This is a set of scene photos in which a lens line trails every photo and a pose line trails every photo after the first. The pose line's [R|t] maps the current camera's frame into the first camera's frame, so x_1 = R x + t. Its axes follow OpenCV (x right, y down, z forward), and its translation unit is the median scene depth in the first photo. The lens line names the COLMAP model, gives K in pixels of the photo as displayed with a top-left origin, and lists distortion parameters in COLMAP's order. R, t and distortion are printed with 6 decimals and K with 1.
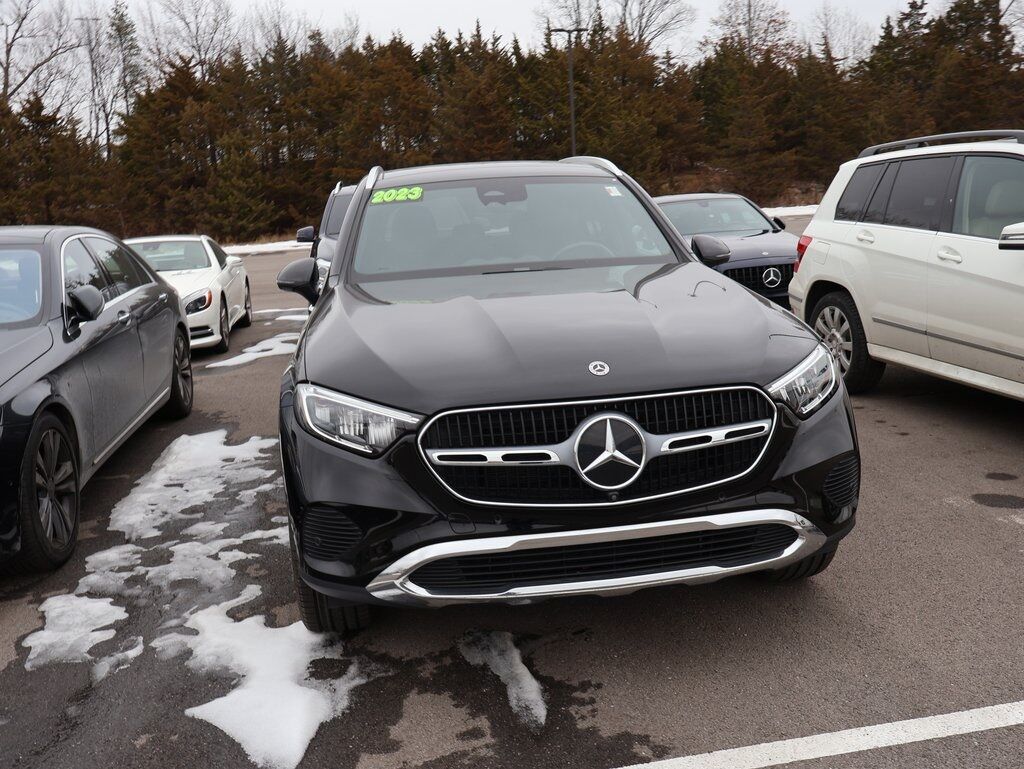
lens RADIAL K [[992.6, 0, 512.3], [0, 992.6, 369.4], [0, 0, 1]] dist [-0.006157, 0.015286]
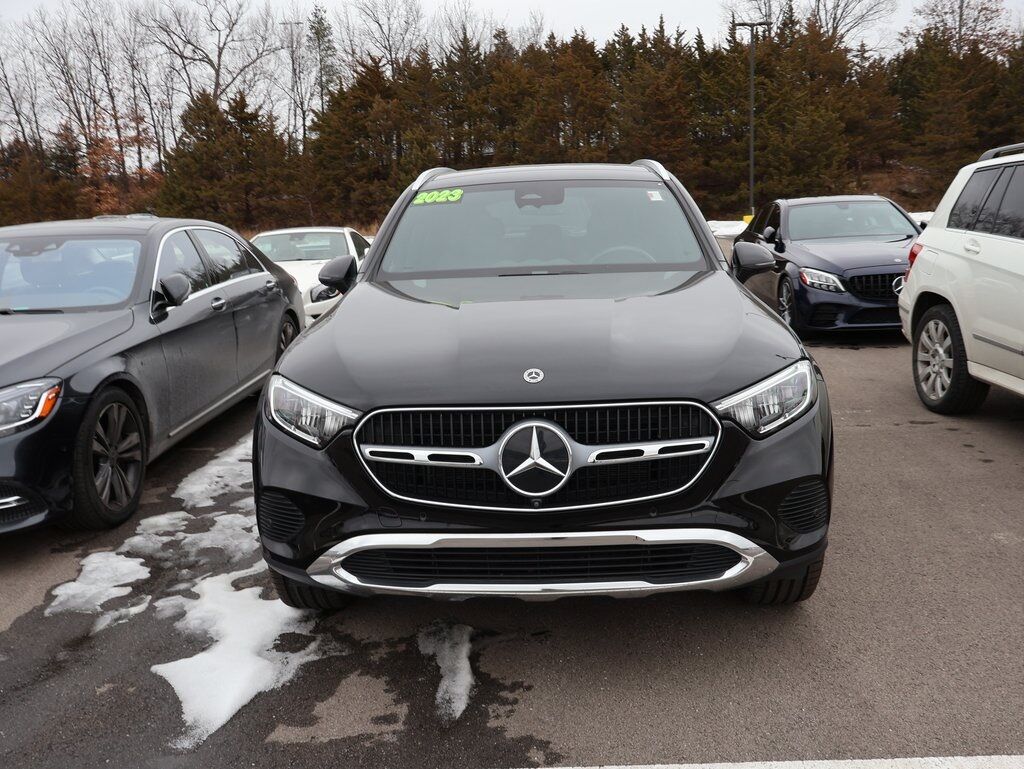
lens RADIAL K [[971.7, 0, 447.9], [0, 971.7, 385.9], [0, 0, 1]] dist [-0.004561, 0.004657]
pose [[0.978229, 0.054866, -0.200143, 0.176231], [-0.050201, 0.998338, 0.028314, -0.012375], [0.201364, -0.017650, 0.979357, 0.015880]]
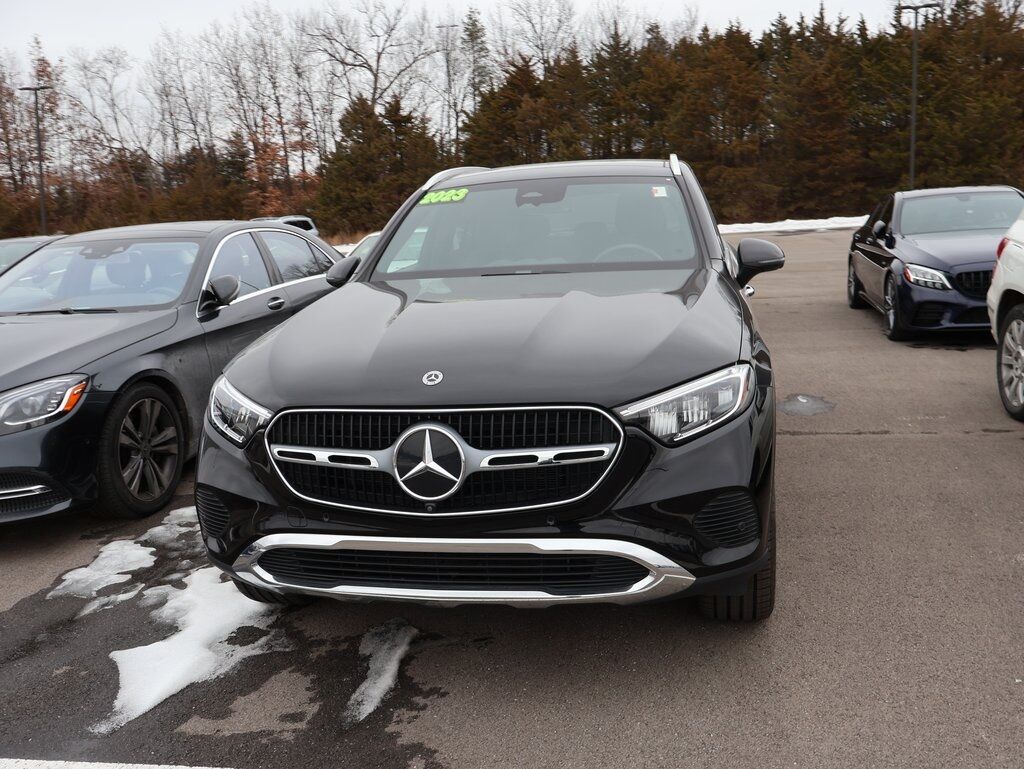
lens RADIAL K [[966.1, 0, 460.3], [0, 966.1, 382.9], [0, 0, 1]] dist [-0.004566, 0.002471]
pose [[0.937269, 0.066221, -0.342259, 0.389142], [-0.057387, 0.997707, 0.035885, -0.028314], [0.343850, -0.013993, 0.938920, 0.090272]]
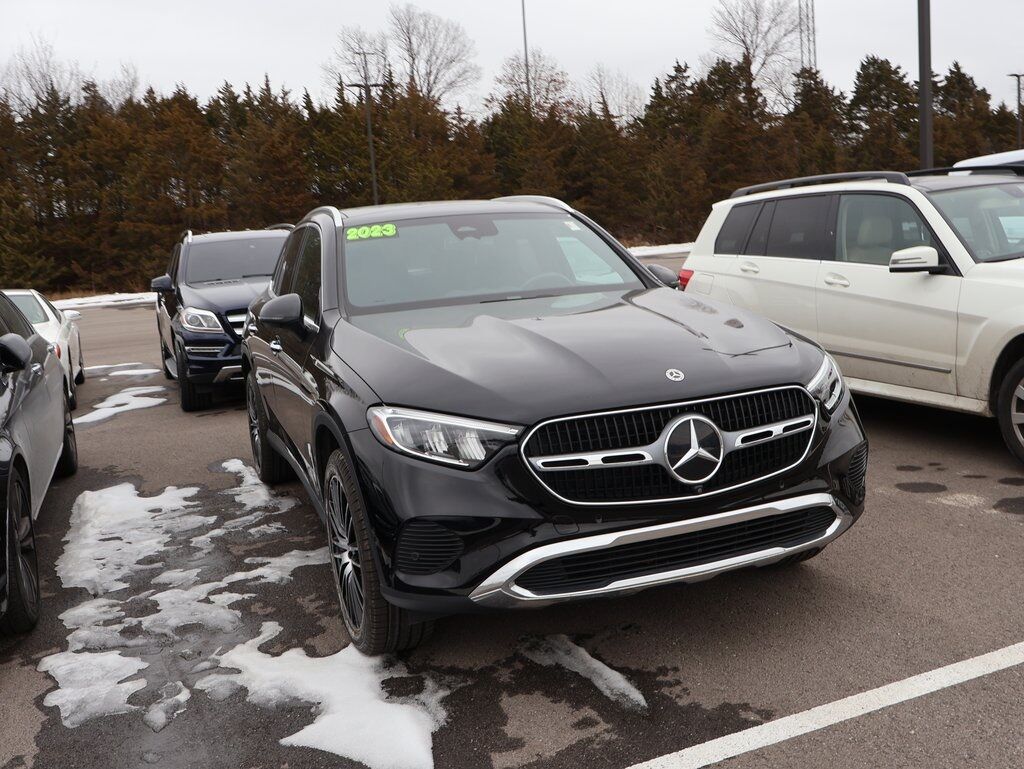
lens RADIAL K [[966.7, 0, 540.7], [0, 966.7, 379.7], [0, 0, 1]] dist [0.005633, 0.003583]
pose [[0.975608, -0.045683, 0.214714, -0.252947], [0.053073, 0.998176, -0.028773, 0.023804], [-0.213008, 0.039467, 0.976253, -0.013856]]
